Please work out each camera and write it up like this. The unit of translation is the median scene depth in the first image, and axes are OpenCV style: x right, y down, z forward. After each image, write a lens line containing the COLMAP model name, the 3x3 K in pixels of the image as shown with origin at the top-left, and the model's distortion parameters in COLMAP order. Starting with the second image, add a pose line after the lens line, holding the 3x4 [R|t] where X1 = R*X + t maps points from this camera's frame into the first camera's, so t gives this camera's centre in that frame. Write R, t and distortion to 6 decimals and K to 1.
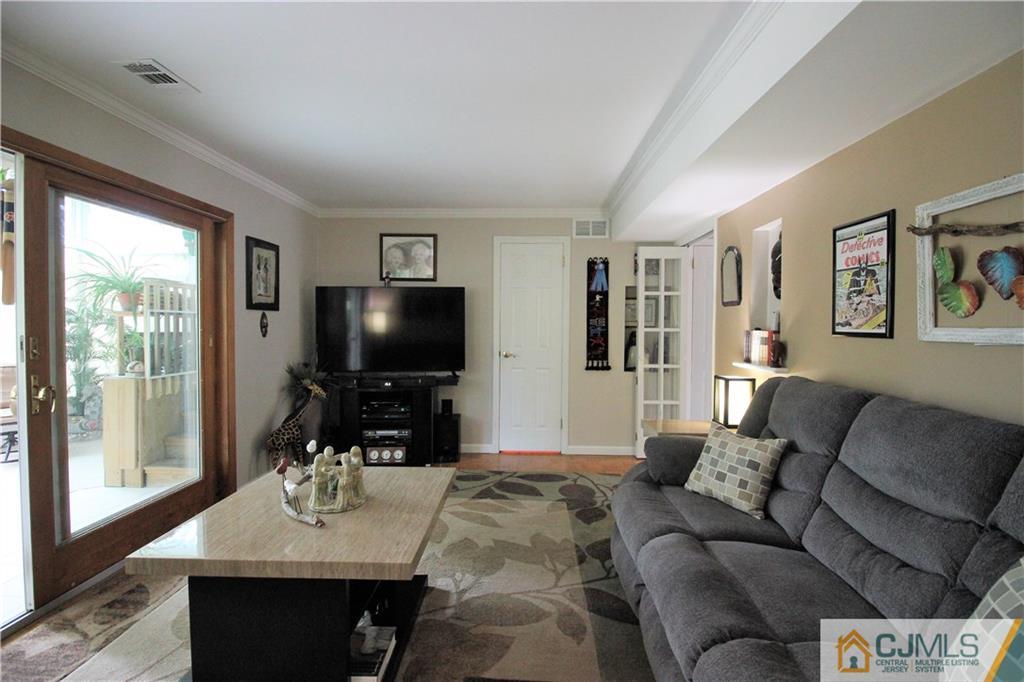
lens RADIAL K [[479.5, 0, 515.2], [0, 479.5, 339.8], [0, 0, 1]] dist [-0.017273, -0.000680]
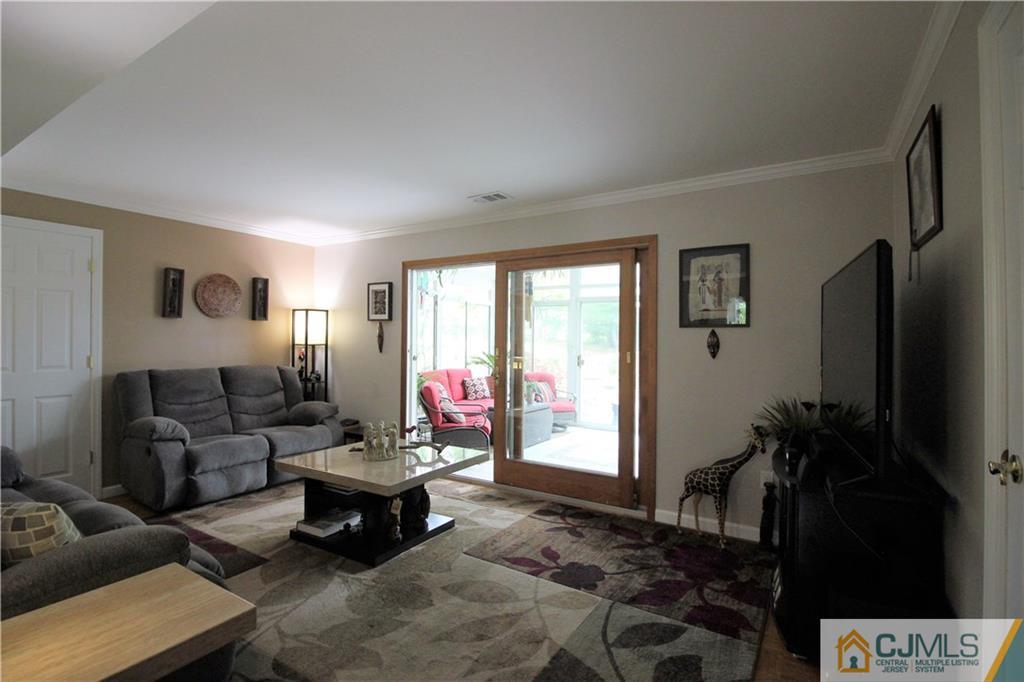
lens RADIAL K [[479.5, 0, 517.1], [0, 479.5, 338.6], [0, 0, 1]] dist [-0.017273, -0.000680]
pose [[-0.499108, -0.012453, -0.866450, 0.432016], [-0.029664, 0.999556, 0.002722, -0.035807], [0.866032, 0.027061, -0.499256, 1.221936]]
